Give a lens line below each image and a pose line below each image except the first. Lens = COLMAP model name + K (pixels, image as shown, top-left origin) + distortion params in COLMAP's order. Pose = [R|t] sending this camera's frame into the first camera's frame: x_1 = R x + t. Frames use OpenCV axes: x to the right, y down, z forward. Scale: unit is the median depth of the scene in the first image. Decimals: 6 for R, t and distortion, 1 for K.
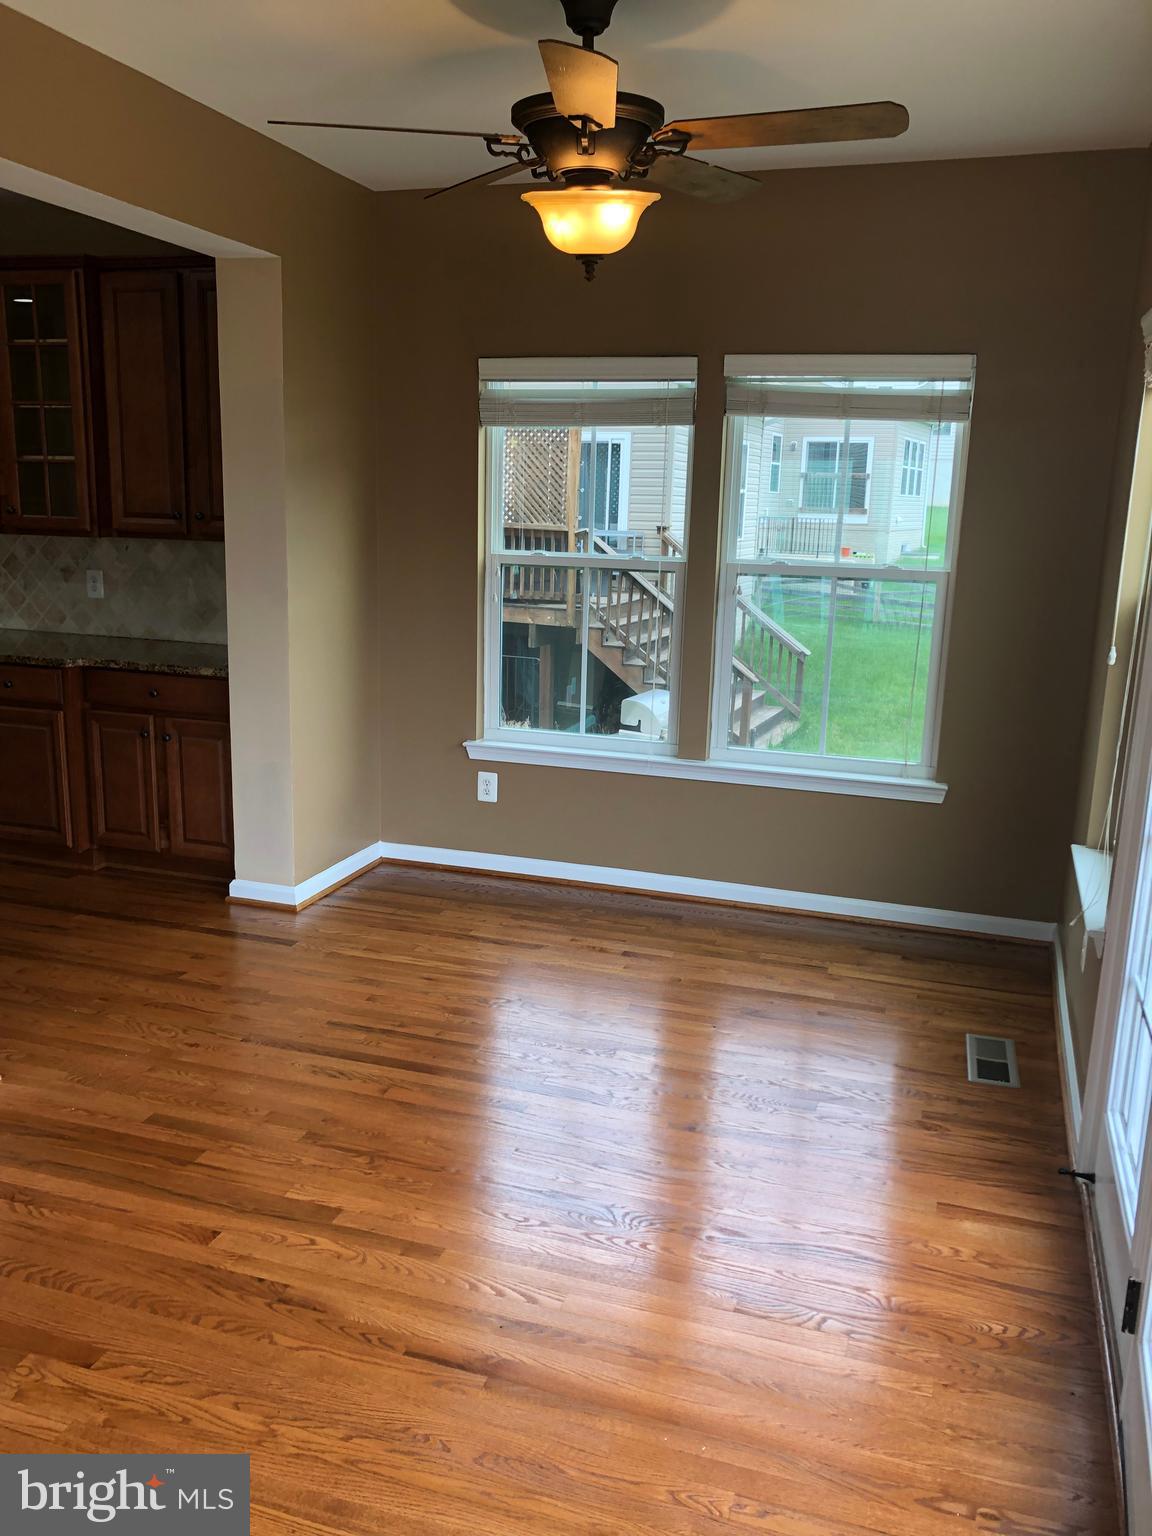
lens RADIAL K [[1262.9, 0, 571.0], [0, 1262.9, 774.9], [0, 0, 1]] dist [0.044742, -0.017778]
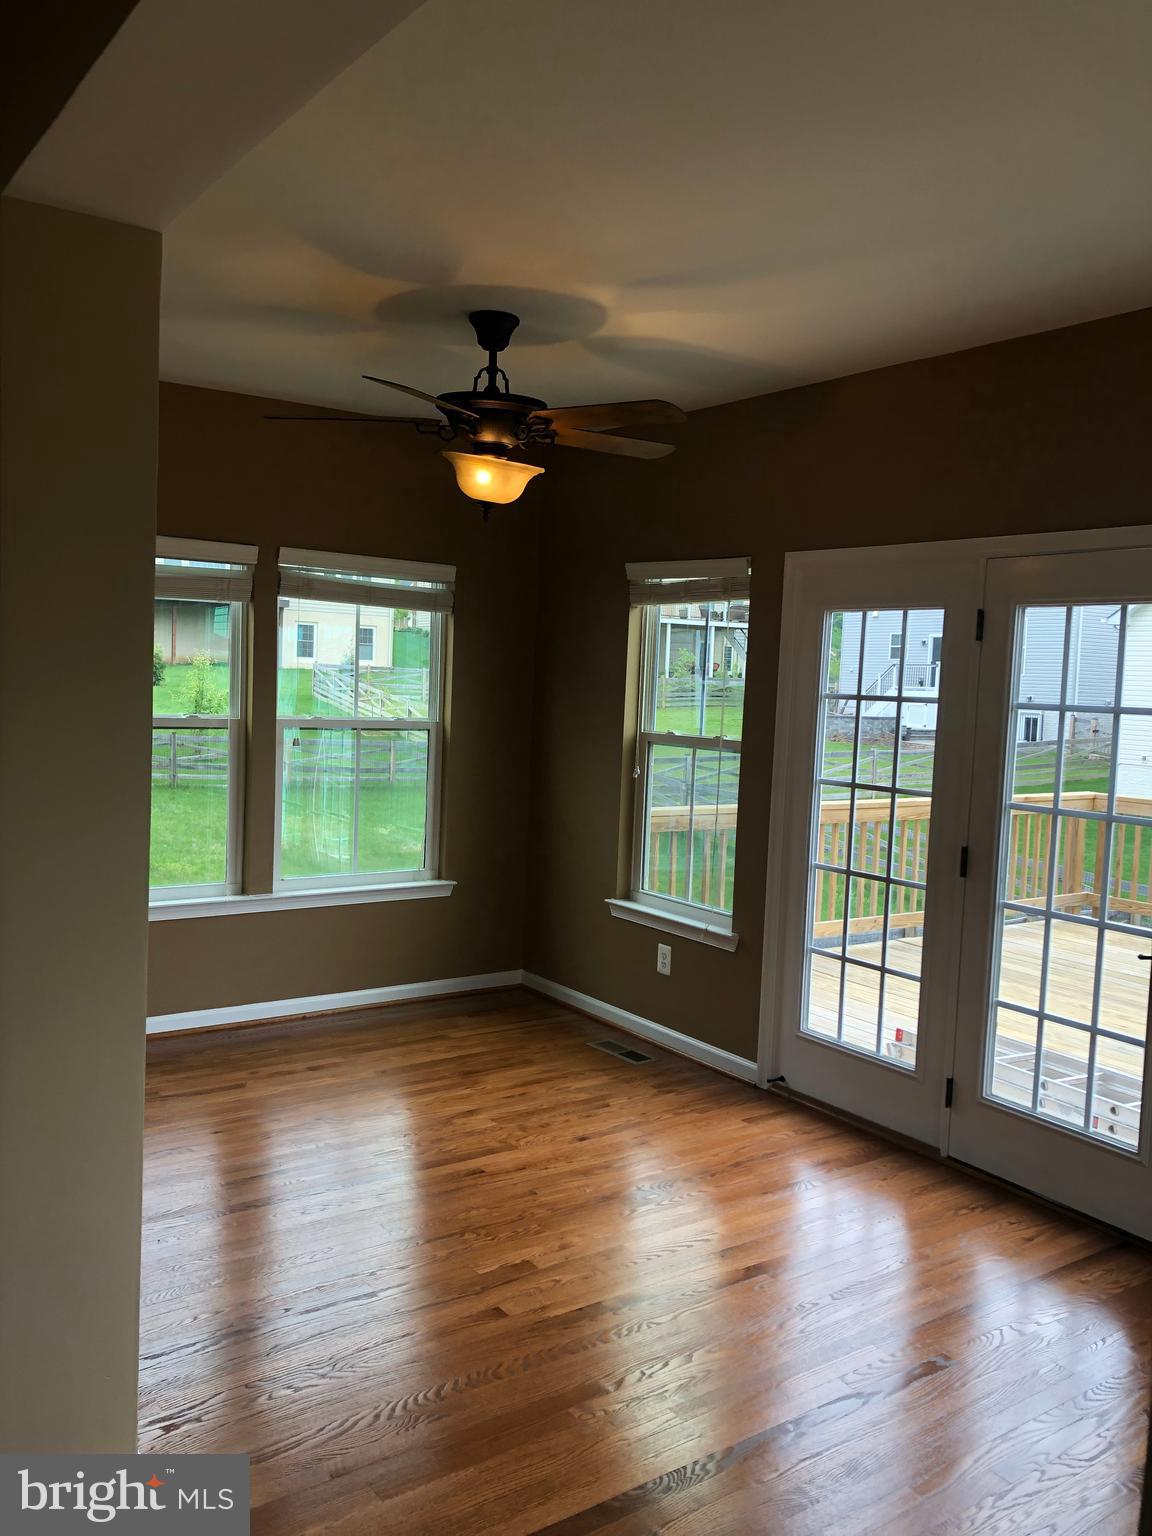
lens RADIAL K [[1262.9, 0, 566.9], [0, 1262.9, 770.1], [0, 0, 1]] dist [0.044742, -0.017778]
pose [[0.599422, -0.071930, 0.797194, -0.687667], [0.157885, 0.987012, -0.029659, -0.049399], [-0.784707, 0.143643, 0.602994, 0.108233]]
